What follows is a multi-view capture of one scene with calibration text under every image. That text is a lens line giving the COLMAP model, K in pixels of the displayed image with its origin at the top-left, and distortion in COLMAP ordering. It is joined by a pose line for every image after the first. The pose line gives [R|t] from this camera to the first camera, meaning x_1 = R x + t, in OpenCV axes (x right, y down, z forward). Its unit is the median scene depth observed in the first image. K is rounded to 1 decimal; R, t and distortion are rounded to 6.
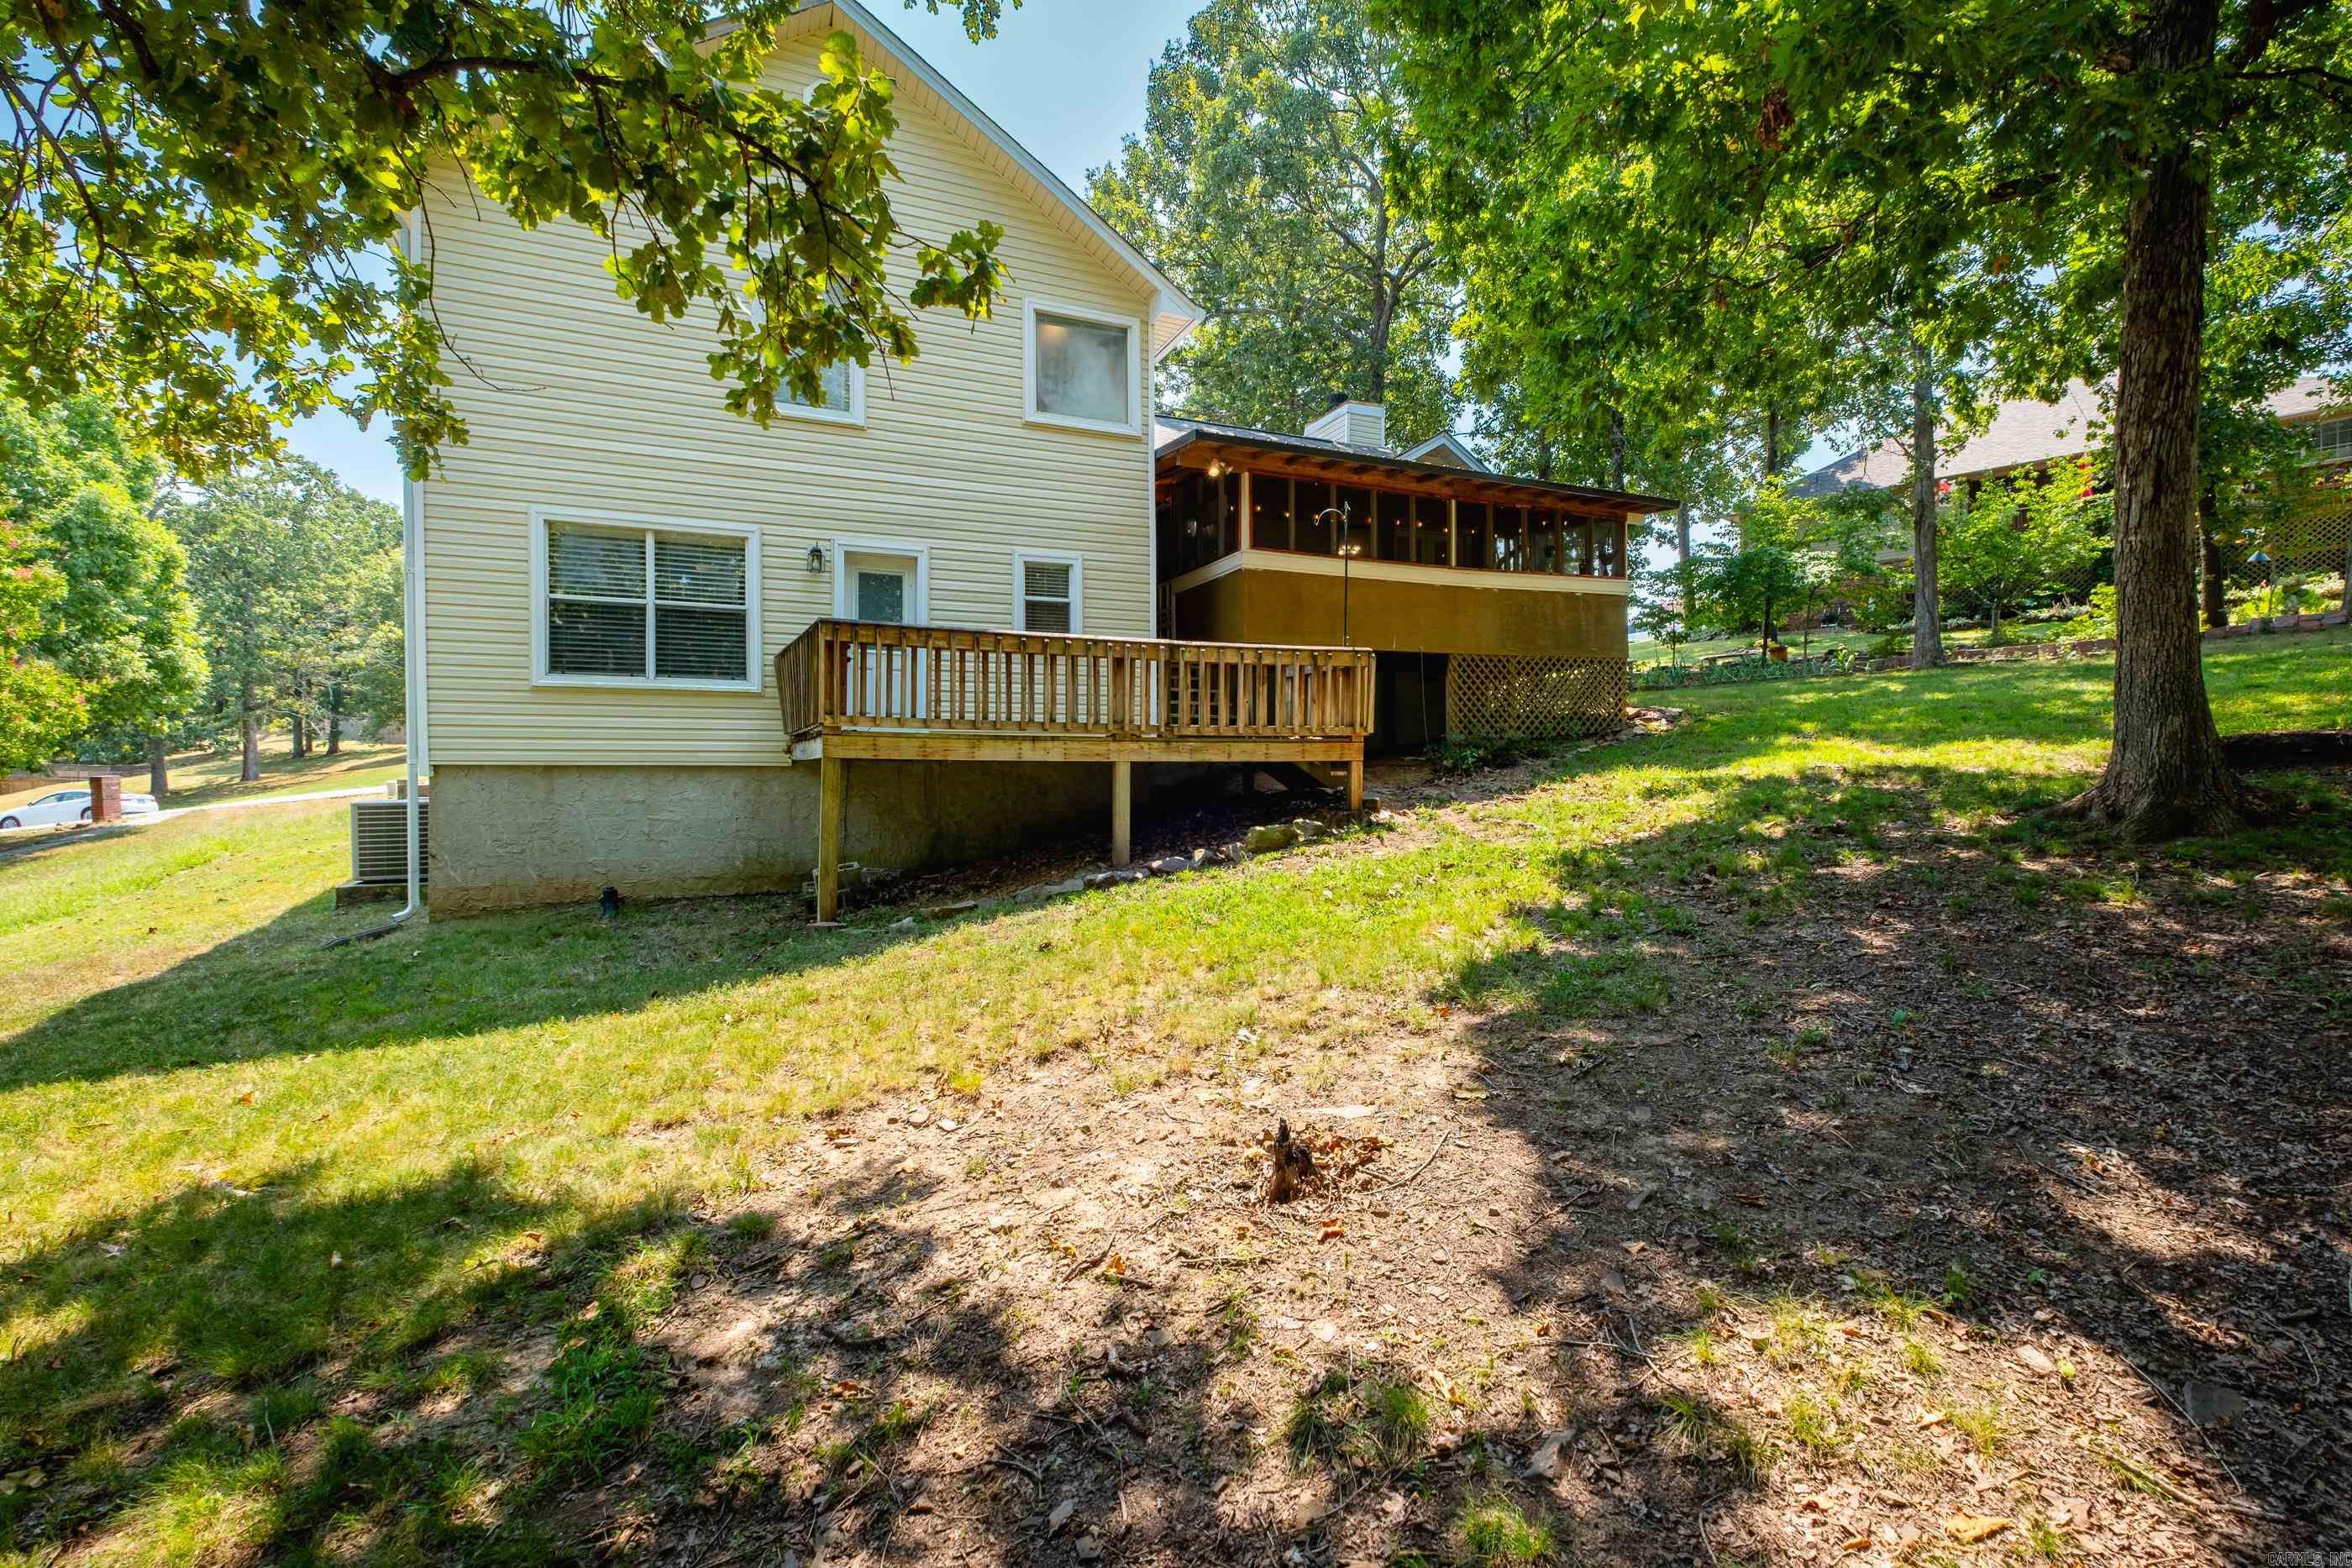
lens RADIAL K [[1021.5, 0, 1257.4], [0, 1021.5, 746.3], [0, 0, 1]] dist [0.007512, -0.003673]
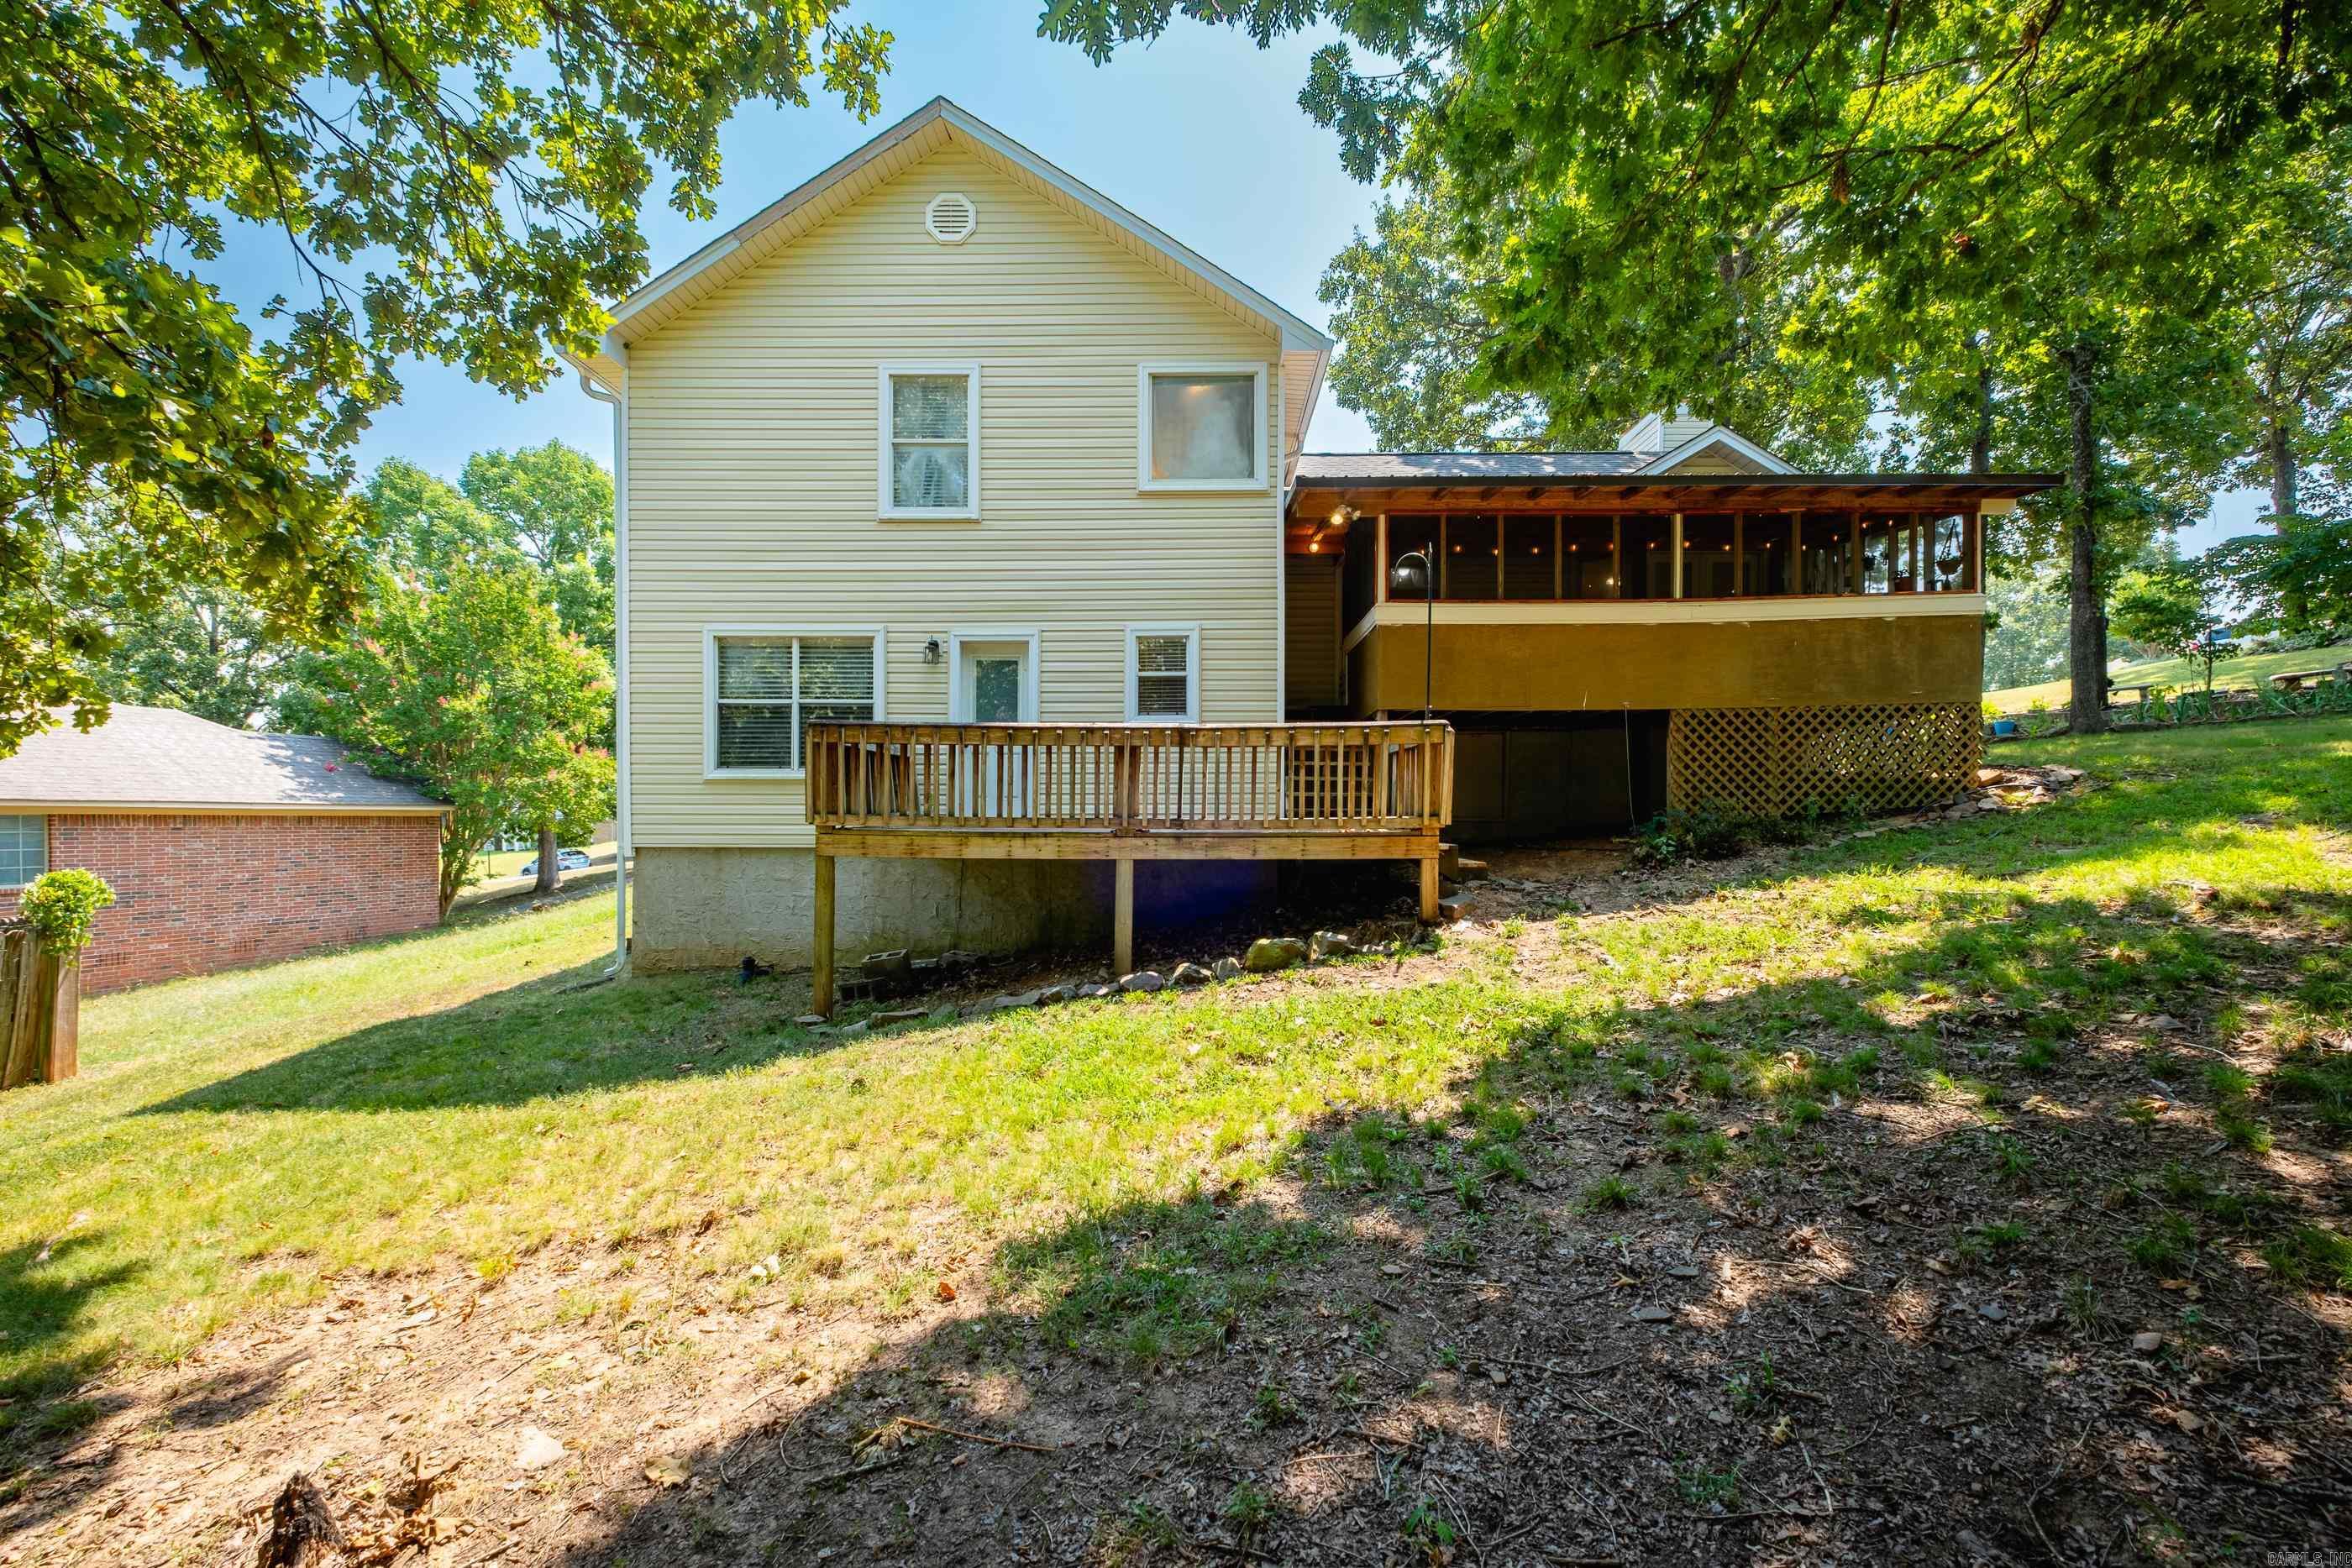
lens RADIAL K [[1021.5, 0, 1175.7], [0, 1021.5, 797.5], [0, 0, 1]] dist [0.007512, -0.003673]
pose [[0.901321, -0.002674, -0.433144, 0.265382], [0.004076, 0.999989, 0.002309, -0.036882], [0.433133, -0.003847, 0.901322, 0.172322]]
